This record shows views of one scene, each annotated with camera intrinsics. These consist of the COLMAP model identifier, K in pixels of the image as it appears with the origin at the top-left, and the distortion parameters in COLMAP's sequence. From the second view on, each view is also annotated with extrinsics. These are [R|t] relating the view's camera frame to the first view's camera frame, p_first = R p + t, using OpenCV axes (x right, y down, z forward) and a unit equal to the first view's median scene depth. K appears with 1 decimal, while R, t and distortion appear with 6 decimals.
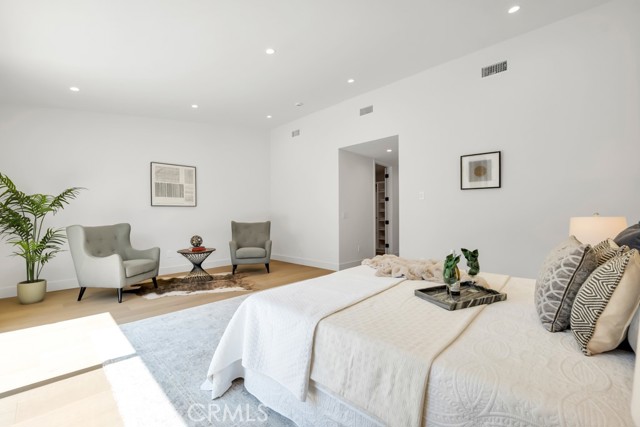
lens RADIAL K [[273.6, 0, 320.0], [0, 273.6, 213.5], [0, 0, 1]] dist [-0.020216, 0.000158]
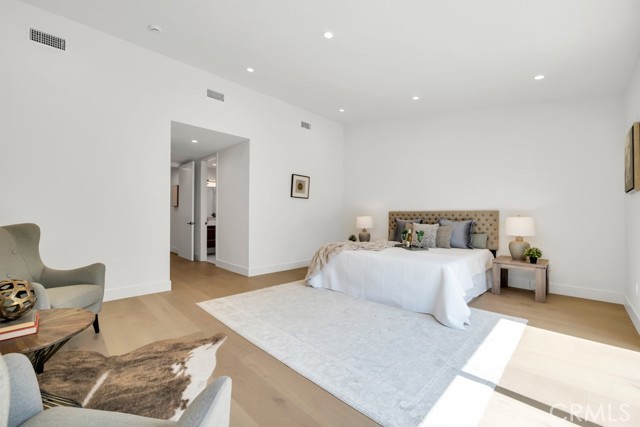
lens RADIAL K [[273.6, 0, 320.0], [0, 273.6, 213.5], [0, 0, 1]] dist [-0.020216, 0.000158]
pose [[-0.012371, 0.015828, 0.999798, -0.720093], [-0.013166, 0.999785, -0.015991, 0.014679], [-0.999837, -0.013361, -0.012160, 0.680745]]
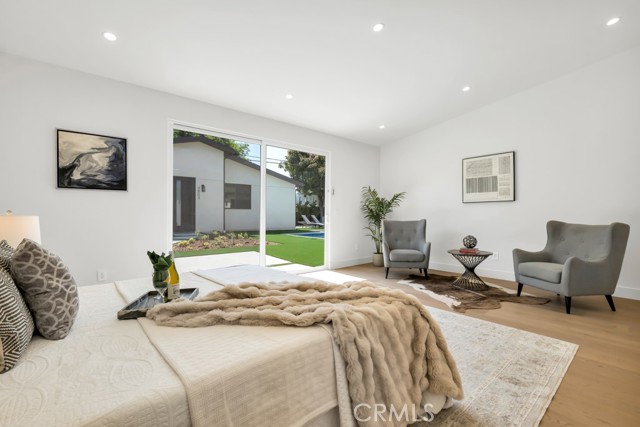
lens RADIAL K [[284.9, 0, 320.0], [0, 284.9, 213.5], [0, 0, 1]] dist [0.000280, 0.000011]
pose [[-0.069589, 0.004521, -0.997566, 0.491786], [0.010230, 0.999940, 0.003818, 0.002107], [0.997523, -0.009939, -0.069631, 0.576665]]
